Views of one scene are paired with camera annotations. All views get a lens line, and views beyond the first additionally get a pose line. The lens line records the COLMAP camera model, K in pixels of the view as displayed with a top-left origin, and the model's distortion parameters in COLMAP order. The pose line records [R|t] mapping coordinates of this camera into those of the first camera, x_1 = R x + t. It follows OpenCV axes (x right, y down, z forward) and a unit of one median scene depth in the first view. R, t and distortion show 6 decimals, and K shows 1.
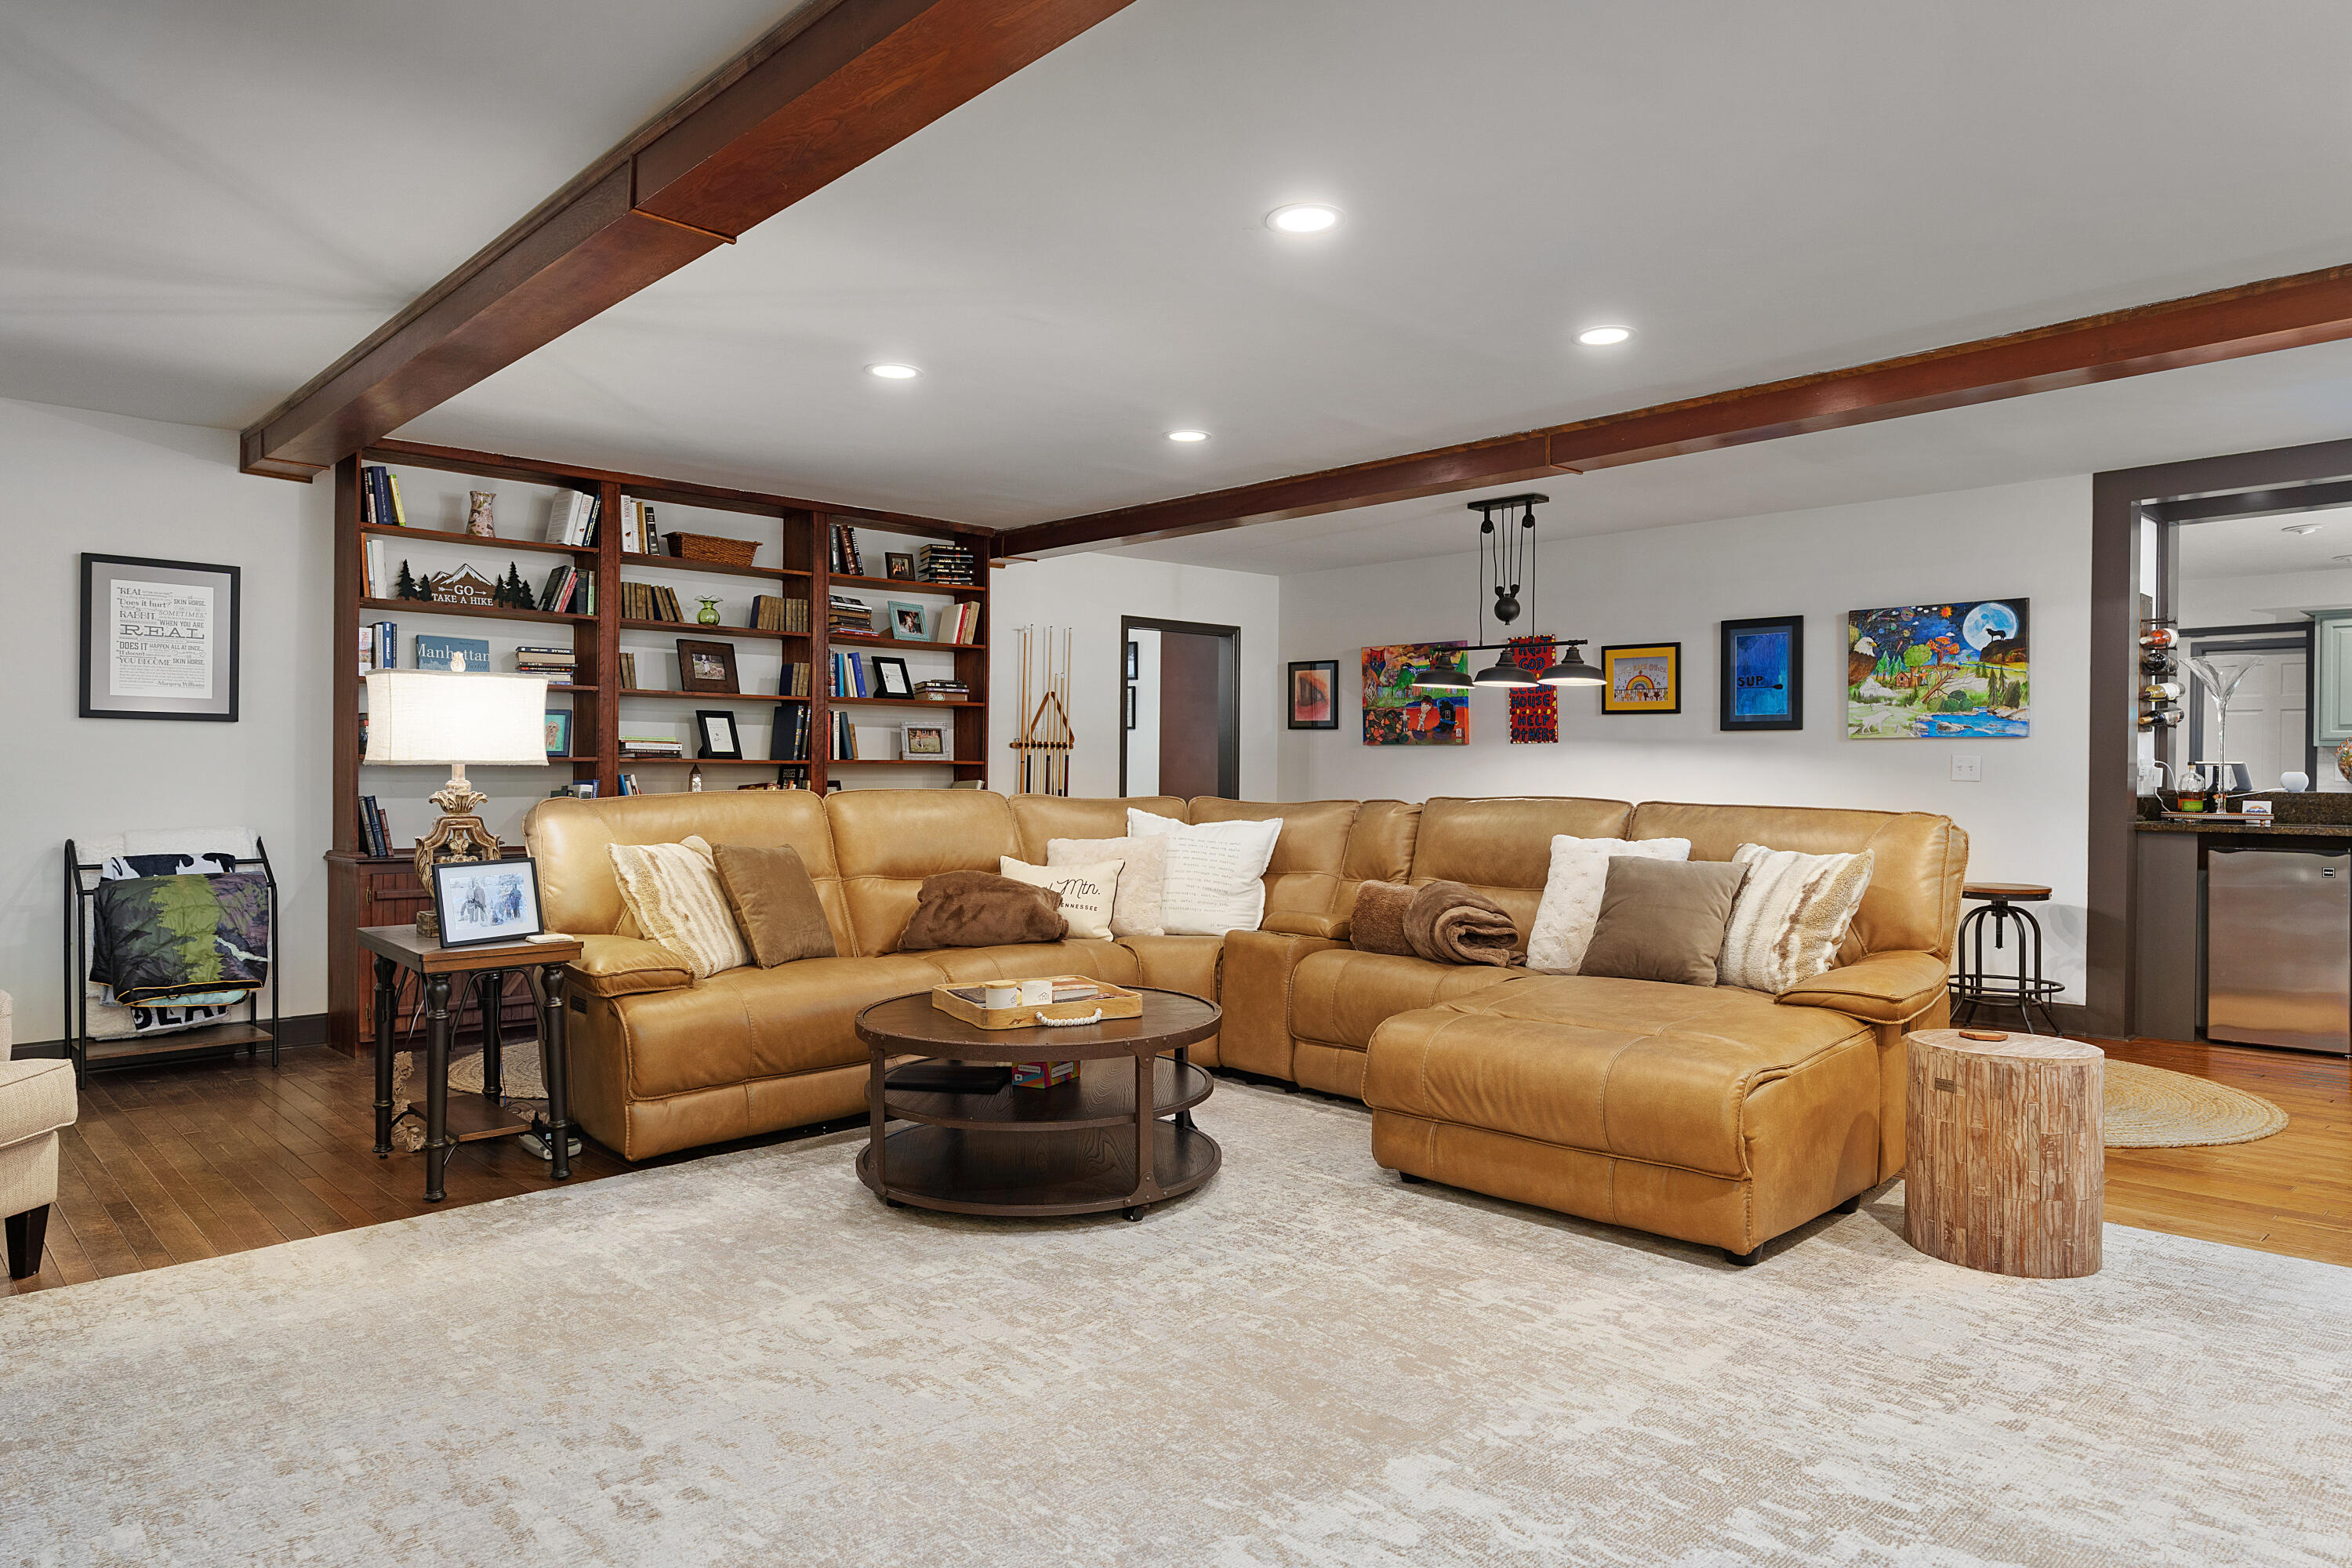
lens RADIAL K [[1478.4, 0, 1171.7], [0, 1478.4, 780.2], [0, 0, 1]] dist [-0.002139, 0.000940]
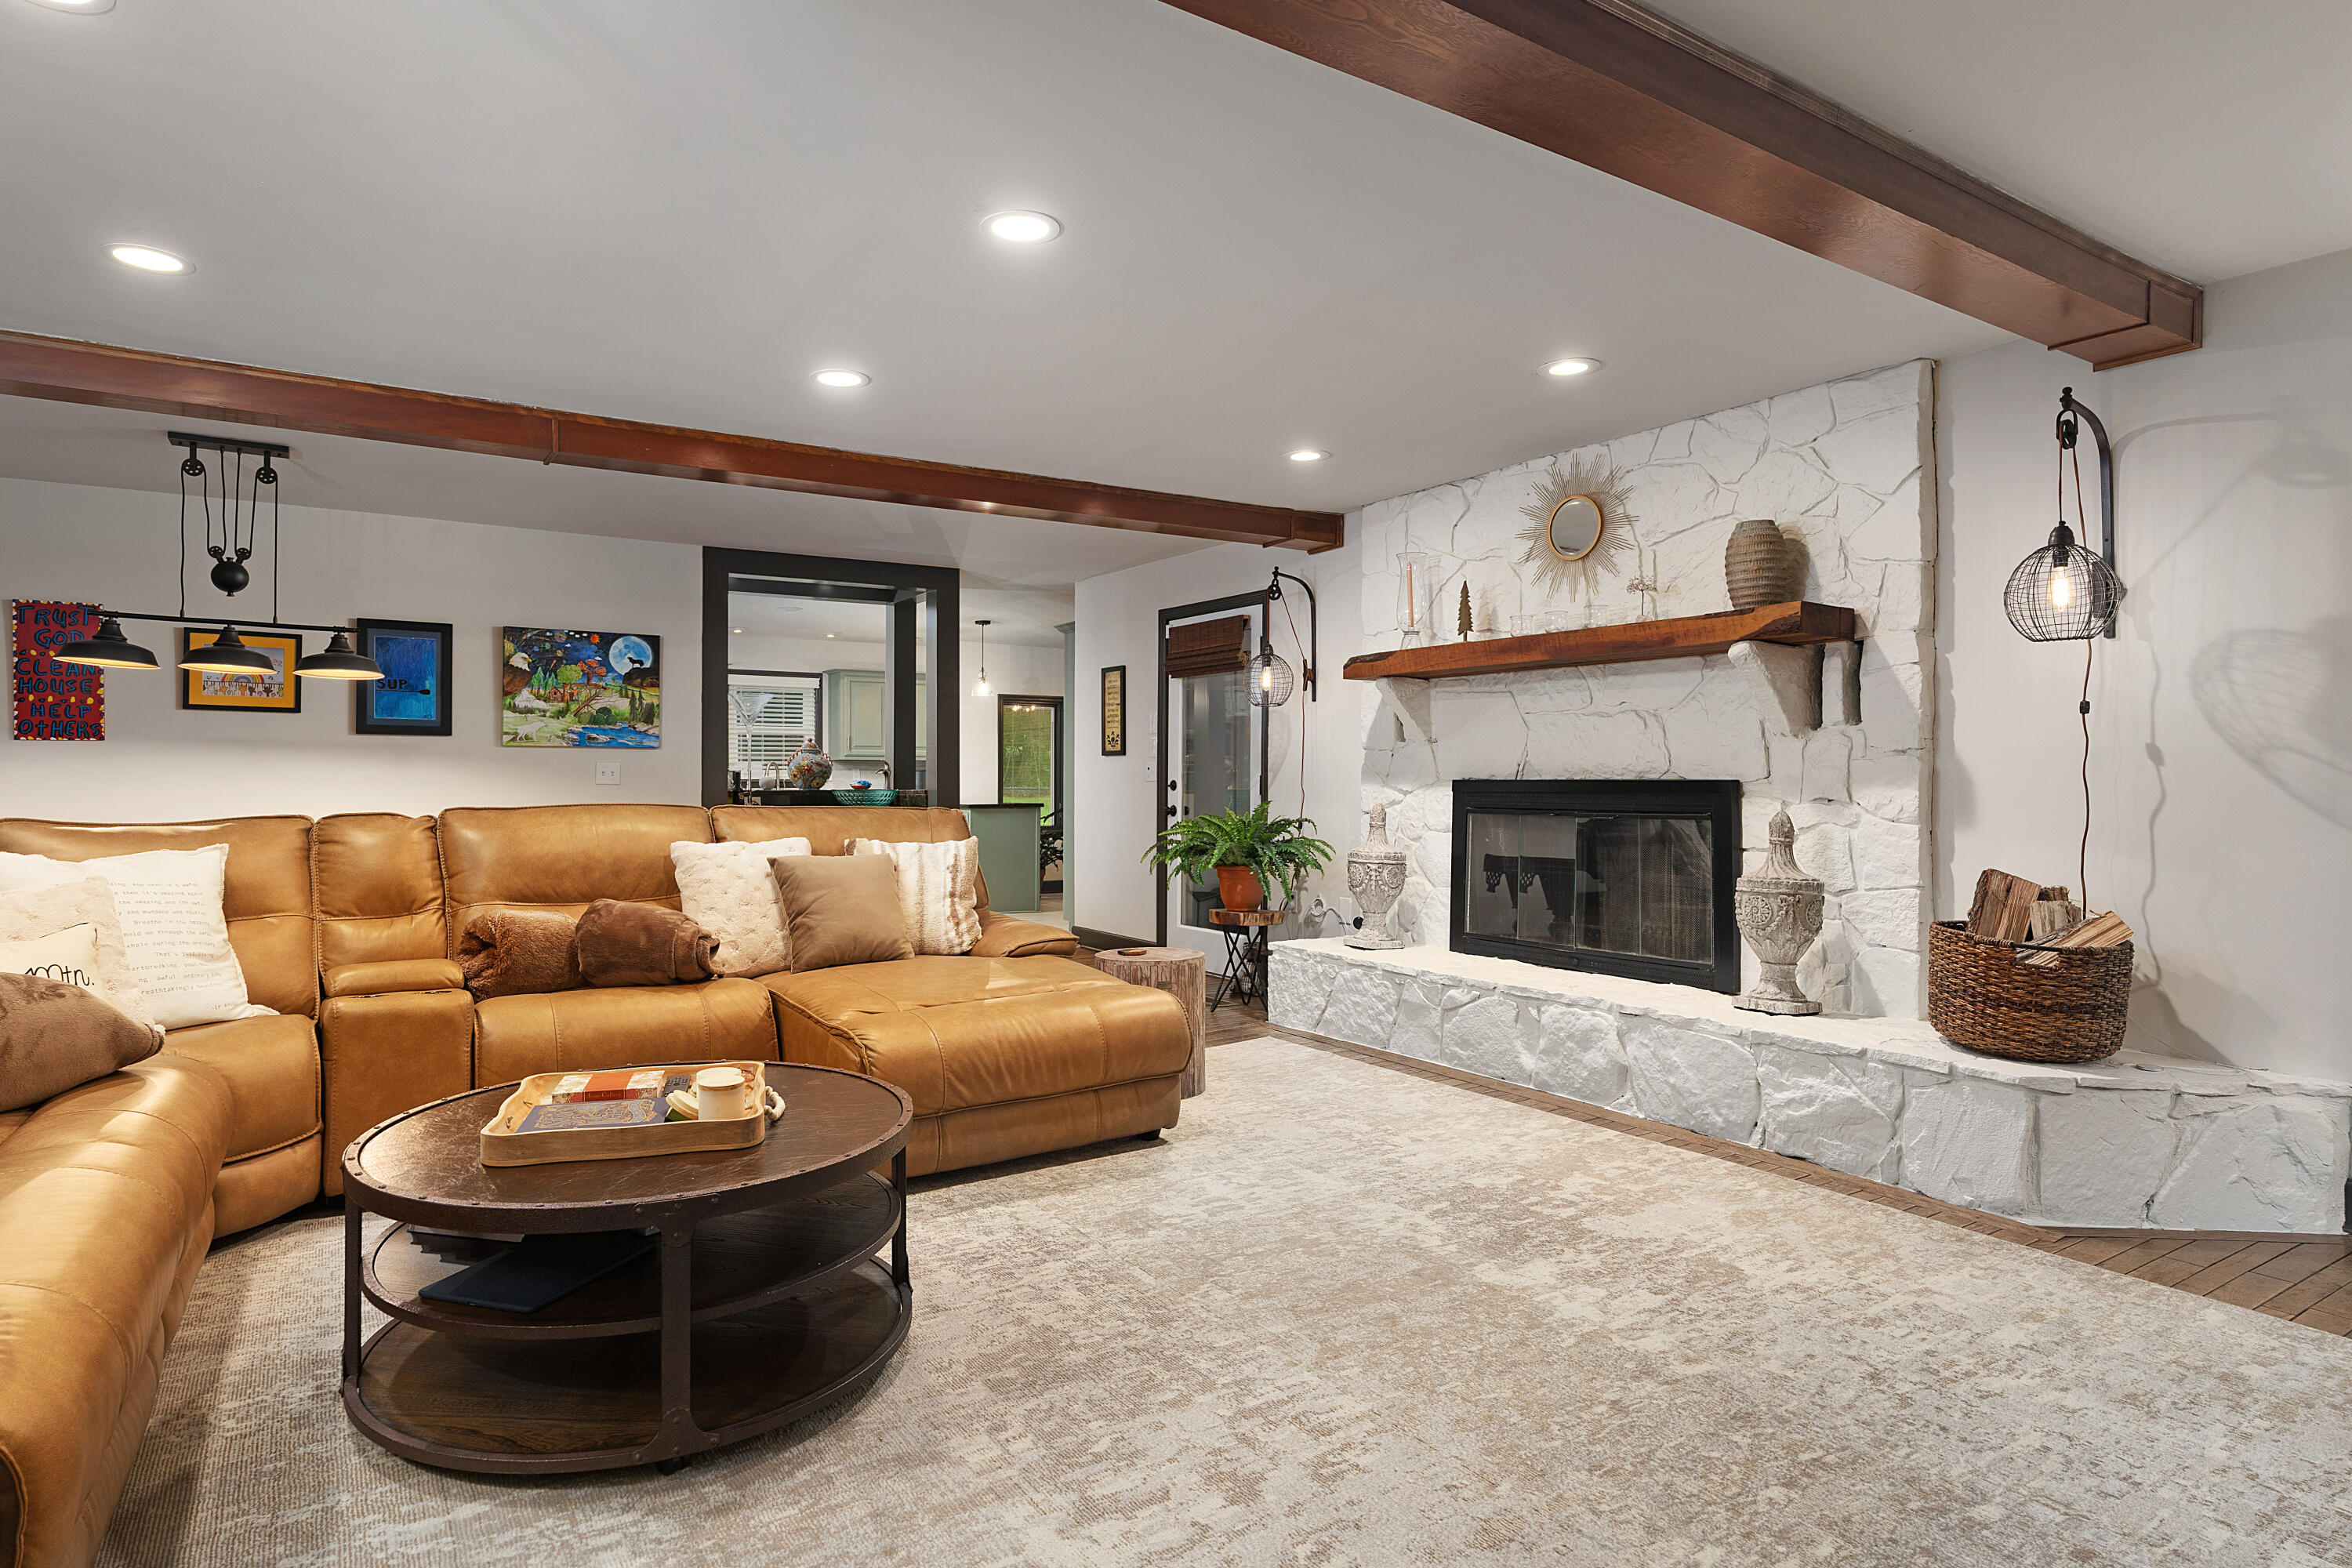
lens RADIAL K [[1267.2, 0, 1171.0], [0, 1267.2, 779.3], [0, 0, 1]] dist [-0.009883, 0.000212]
pose [[0.169953, -0.003612, 0.985446, -0.681413], [0.005573, 0.999981, 0.002704, -0.006812], [-0.985436, 0.005033, 0.169970, 0.698902]]
